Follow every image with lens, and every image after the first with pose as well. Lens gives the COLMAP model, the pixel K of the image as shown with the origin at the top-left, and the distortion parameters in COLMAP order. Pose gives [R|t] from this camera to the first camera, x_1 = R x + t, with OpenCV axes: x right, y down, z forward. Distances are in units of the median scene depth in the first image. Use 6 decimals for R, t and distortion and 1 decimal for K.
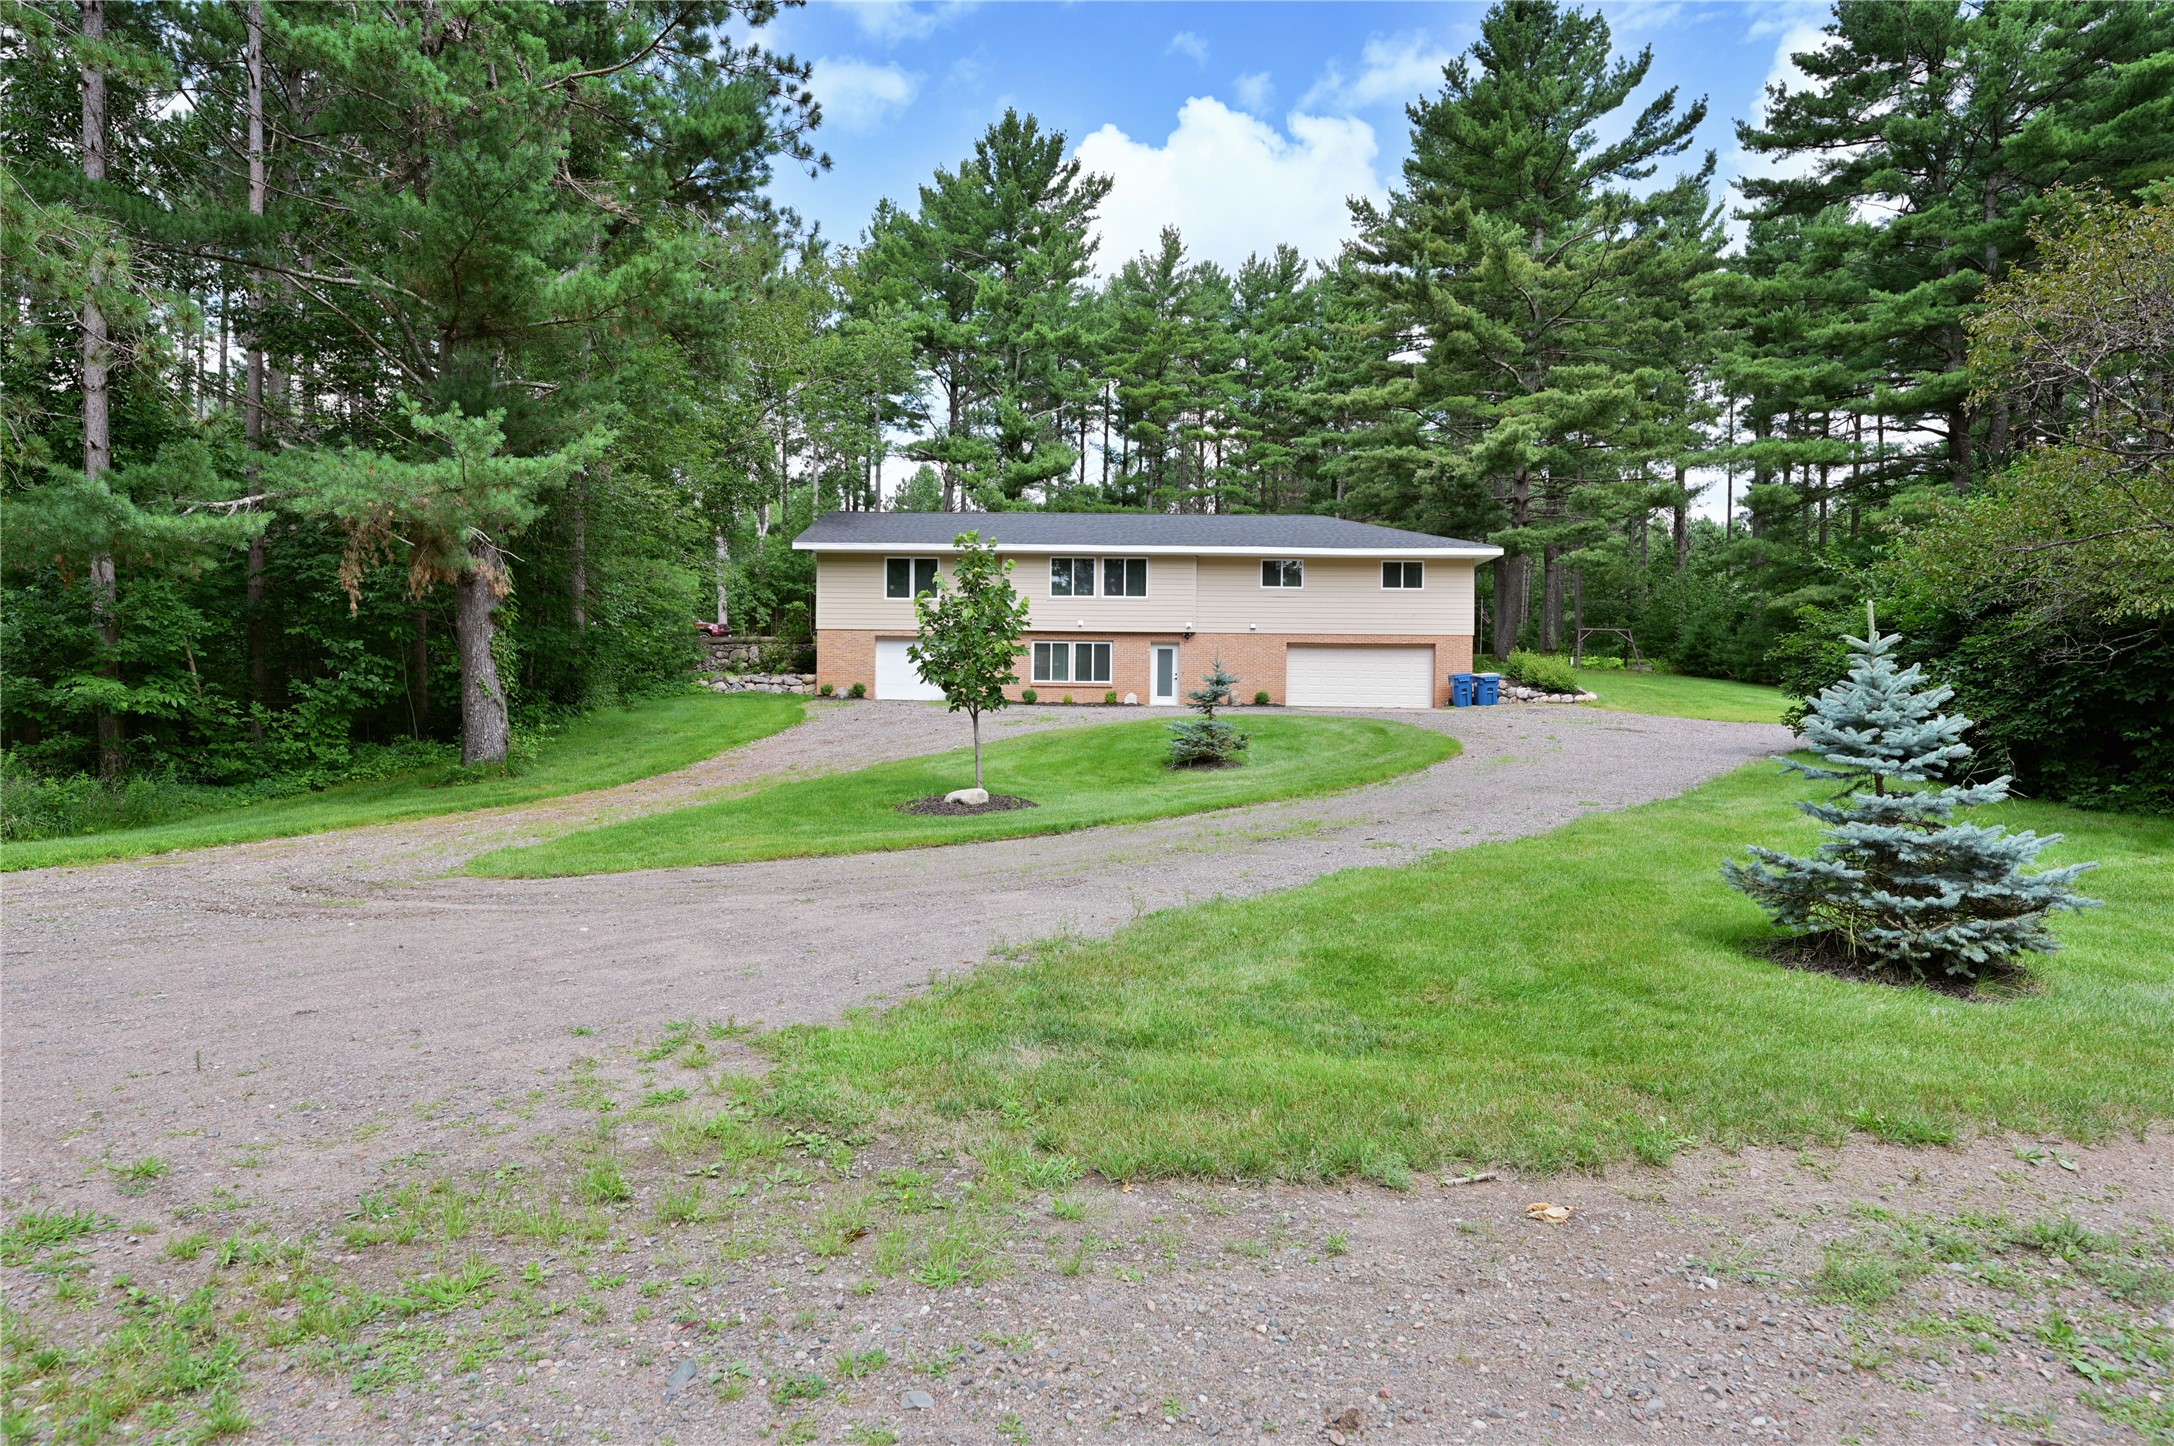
lens RADIAL K [[1145.6, 0, 1107.0], [0, 1145.6, 725.8], [0, 0, 1]] dist [-0.004169, 0.001582]
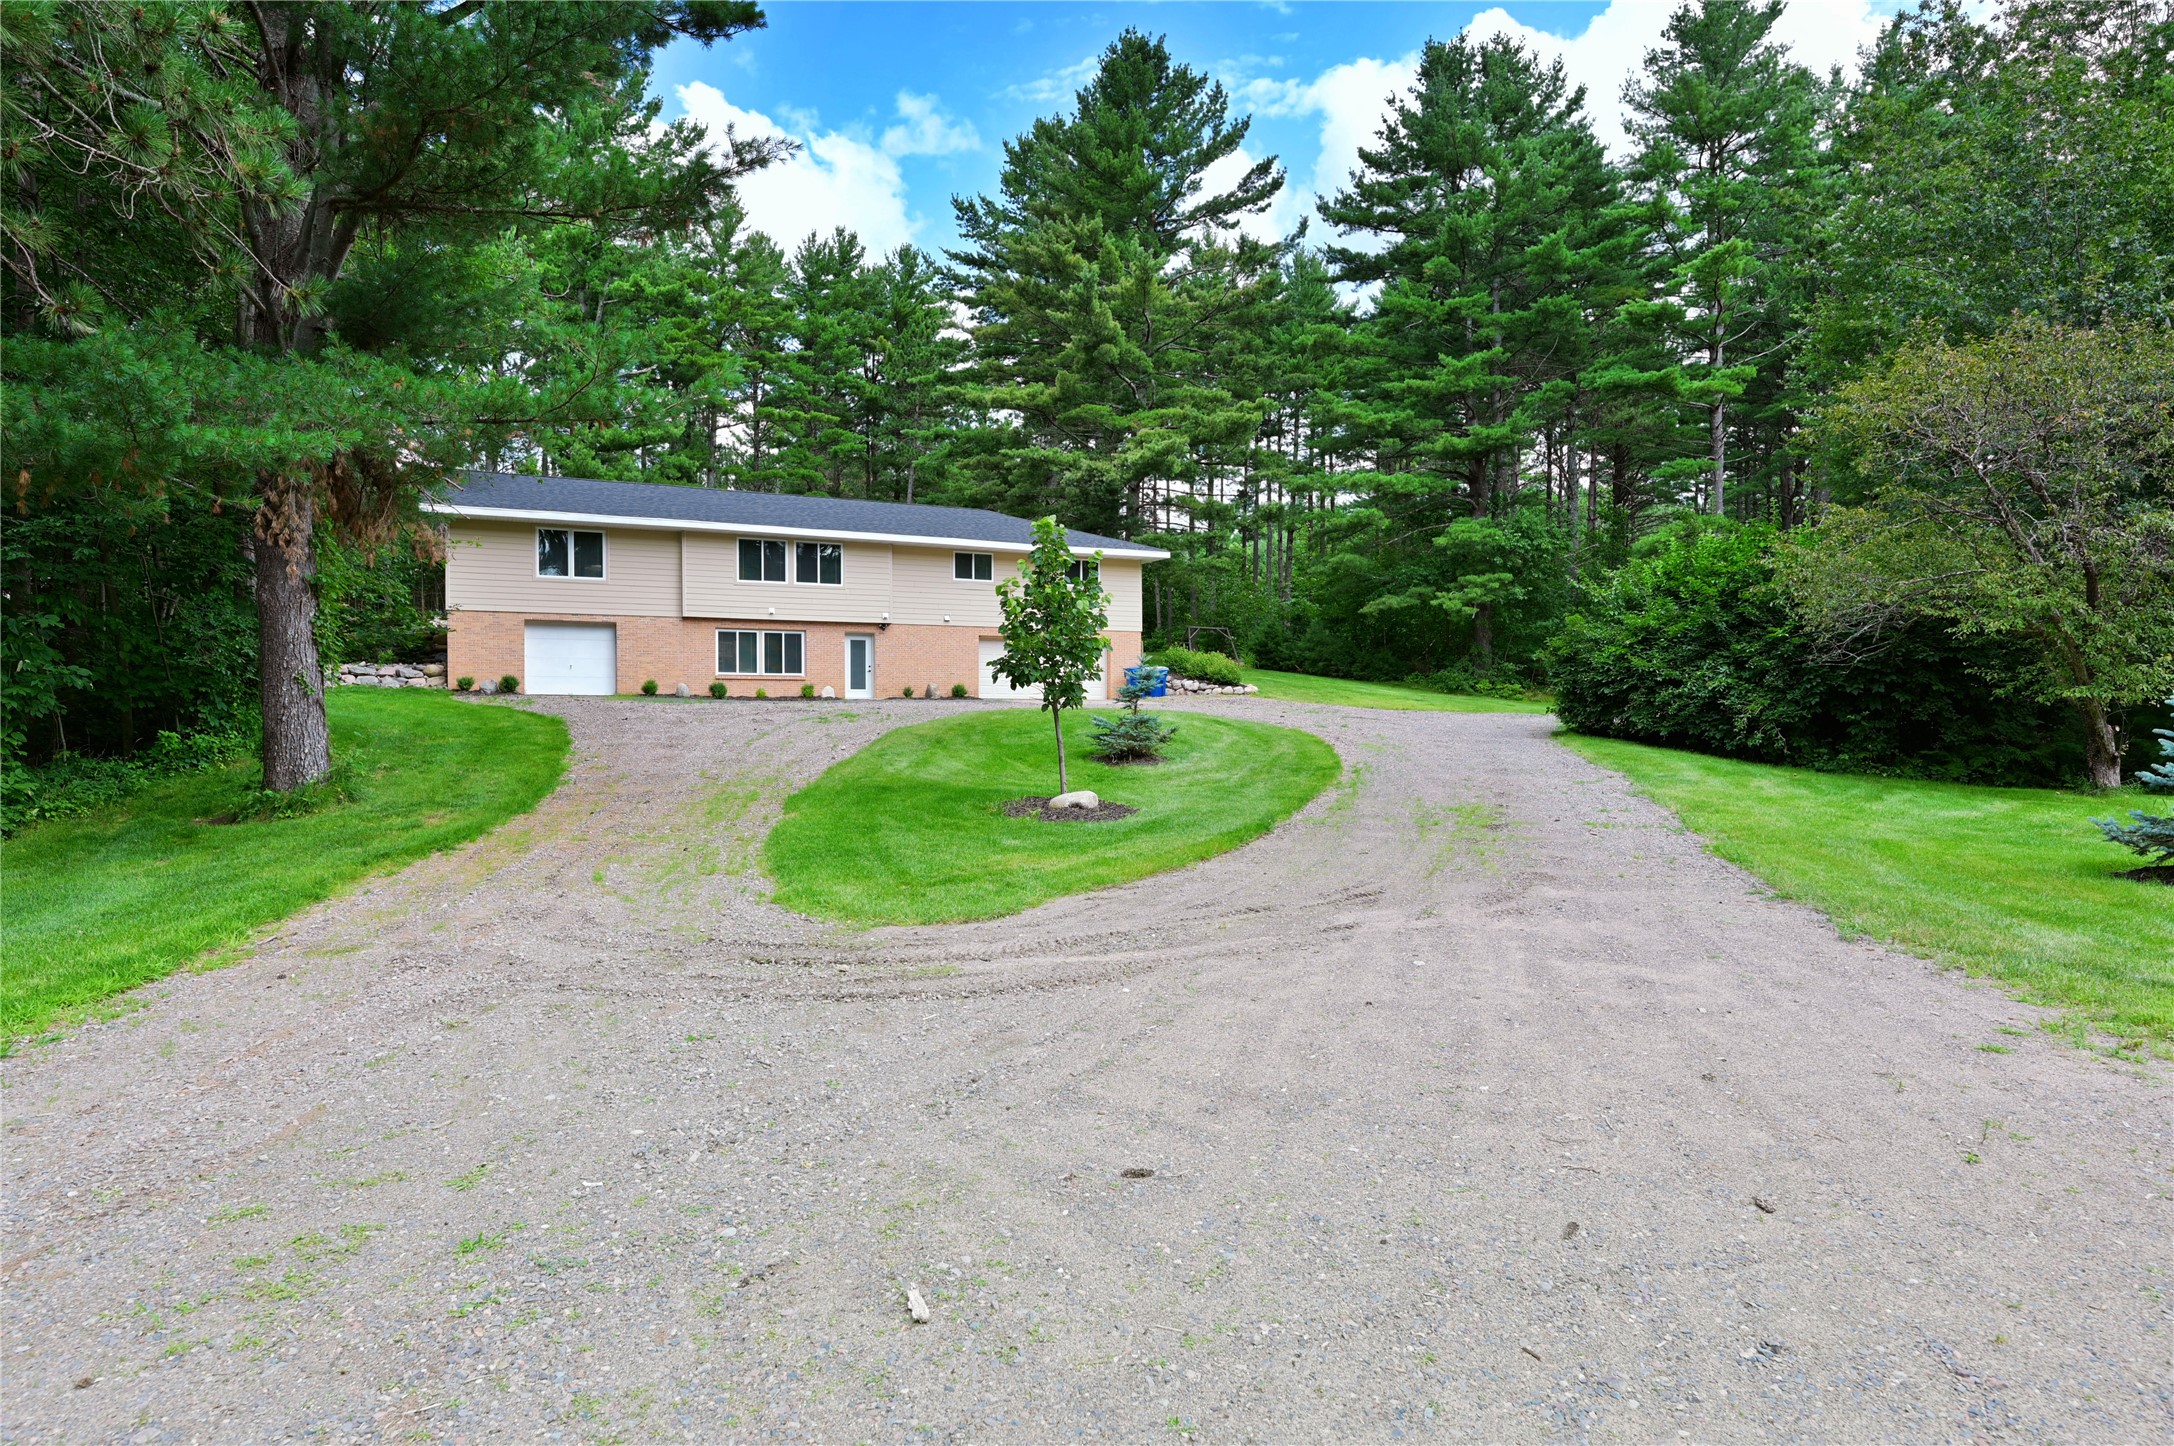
lens RADIAL K [[1145.6, 0, 1099.5], [0, 1145.6, 714.1], [0, 0, 1]] dist [-0.004169, 0.001582]
pose [[0.899587, -0.013198, 0.436543, -0.185735], [0.014254, 0.999898, 0.000855, -0.003256], [-0.436509, 0.005453, 0.899683, 0.054156]]
